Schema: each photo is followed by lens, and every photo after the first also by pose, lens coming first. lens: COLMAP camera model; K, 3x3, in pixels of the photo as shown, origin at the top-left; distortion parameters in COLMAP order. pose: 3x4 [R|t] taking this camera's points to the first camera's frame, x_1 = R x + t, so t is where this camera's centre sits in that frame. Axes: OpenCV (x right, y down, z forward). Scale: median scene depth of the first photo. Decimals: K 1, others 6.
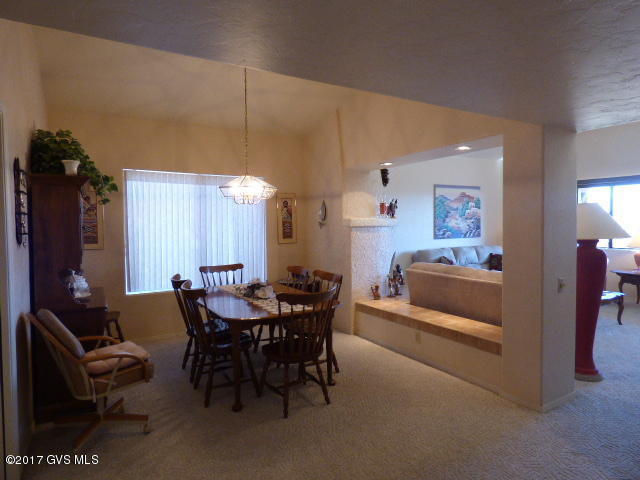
lens RADIAL K [[393.1, 0, 317.1], [0, 393.1, 241.5], [0, 0, 1]] dist [-0.013506, 0.012215]
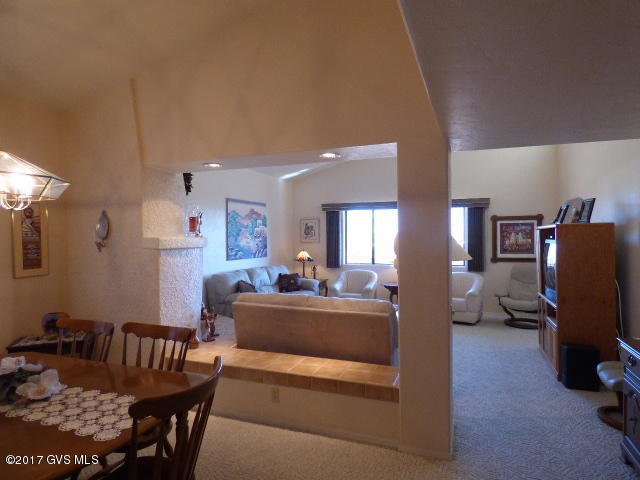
lens RADIAL K [[393.1, 0, 321.2], [0, 393.1, 240.4], [0, 0, 1]] dist [-0.013506, 0.012215]
pose [[0.780490, 0.000861, 0.625167, -0.122659], [0.027434, 0.998989, -0.035626, -0.020803], [-0.624566, 0.044956, 0.779677, 0.278530]]
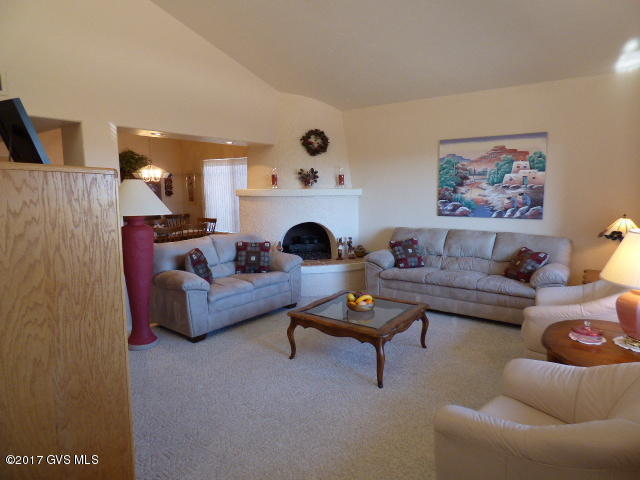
lens RADIAL K [[393.1, 0, 317.4], [0, 393.1, 234.0], [0, 0, 1]] dist [-0.013506, 0.012215]
pose [[0.378556, 0.121833, -0.917525, 1.325973], [-0.037529, 0.992504, 0.116305, -0.072202], [0.924817, -0.009594, 0.380291, 0.749691]]
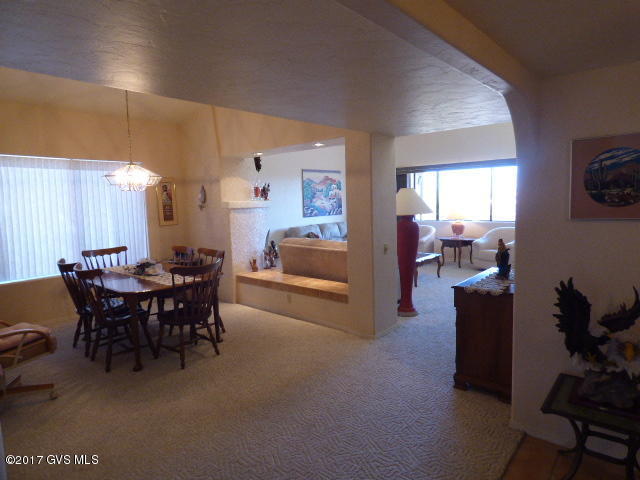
lens RADIAL K [[393.1, 0, 320.3], [0, 393.1, 242.6], [0, 0, 1]] dist [-0.013506, 0.012215]
pose [[0.949577, -0.047845, 0.309862, -0.020001], [0.030215, 0.997653, 0.061451, -0.002104], [-0.312074, -0.048990, 0.948794, -0.156604]]
